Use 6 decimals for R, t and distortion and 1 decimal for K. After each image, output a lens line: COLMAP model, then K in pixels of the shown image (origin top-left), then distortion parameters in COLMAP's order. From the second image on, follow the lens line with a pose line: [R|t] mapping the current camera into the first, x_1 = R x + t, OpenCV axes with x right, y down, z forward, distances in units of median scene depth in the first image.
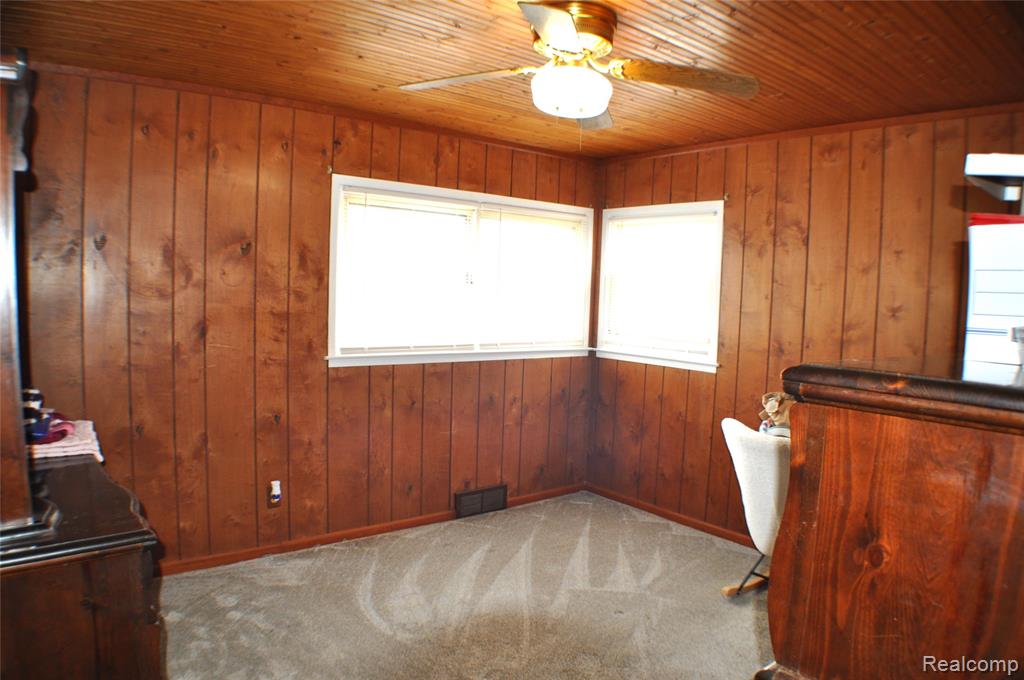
lens RADIAL K [[683.8, 0, 512.0], [0, 683.8, 340.0], [0, 0, 1]] dist [-0.151887, 0.026511]
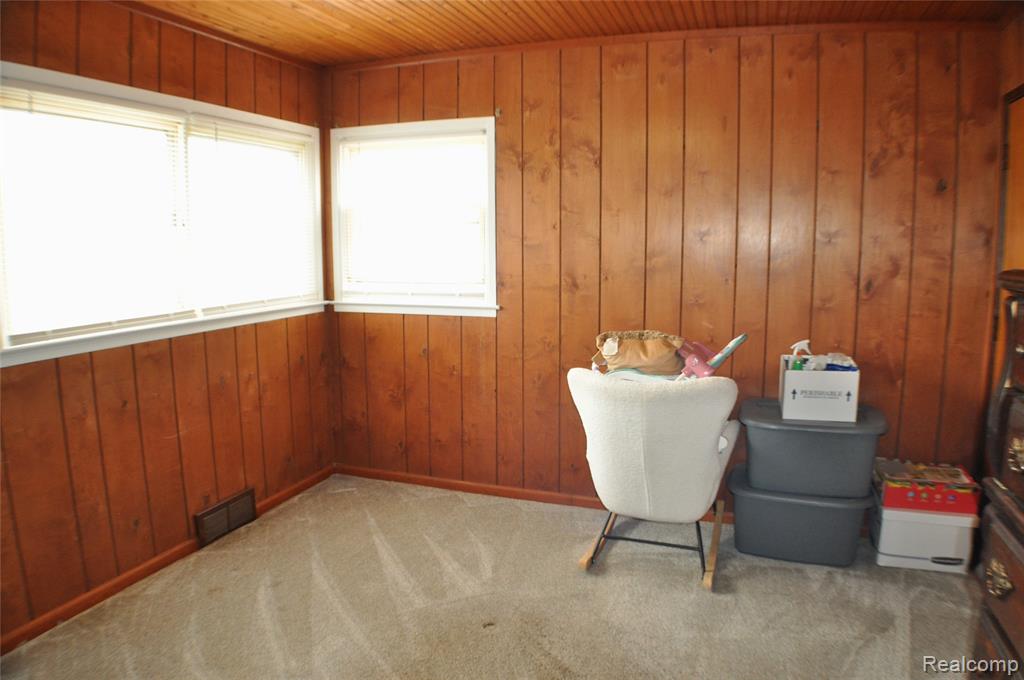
lens RADIAL K [[683.8, 0, 512.0], [0, 683.8, 340.0], [0, 0, 1]] dist [-0.151887, 0.026511]
pose [[0.847901, -0.113653, 0.517828, -0.142236], [0.072533, 0.992435, 0.099053, -0.007512], [-0.525169, -0.046427, 0.849731, 0.234624]]
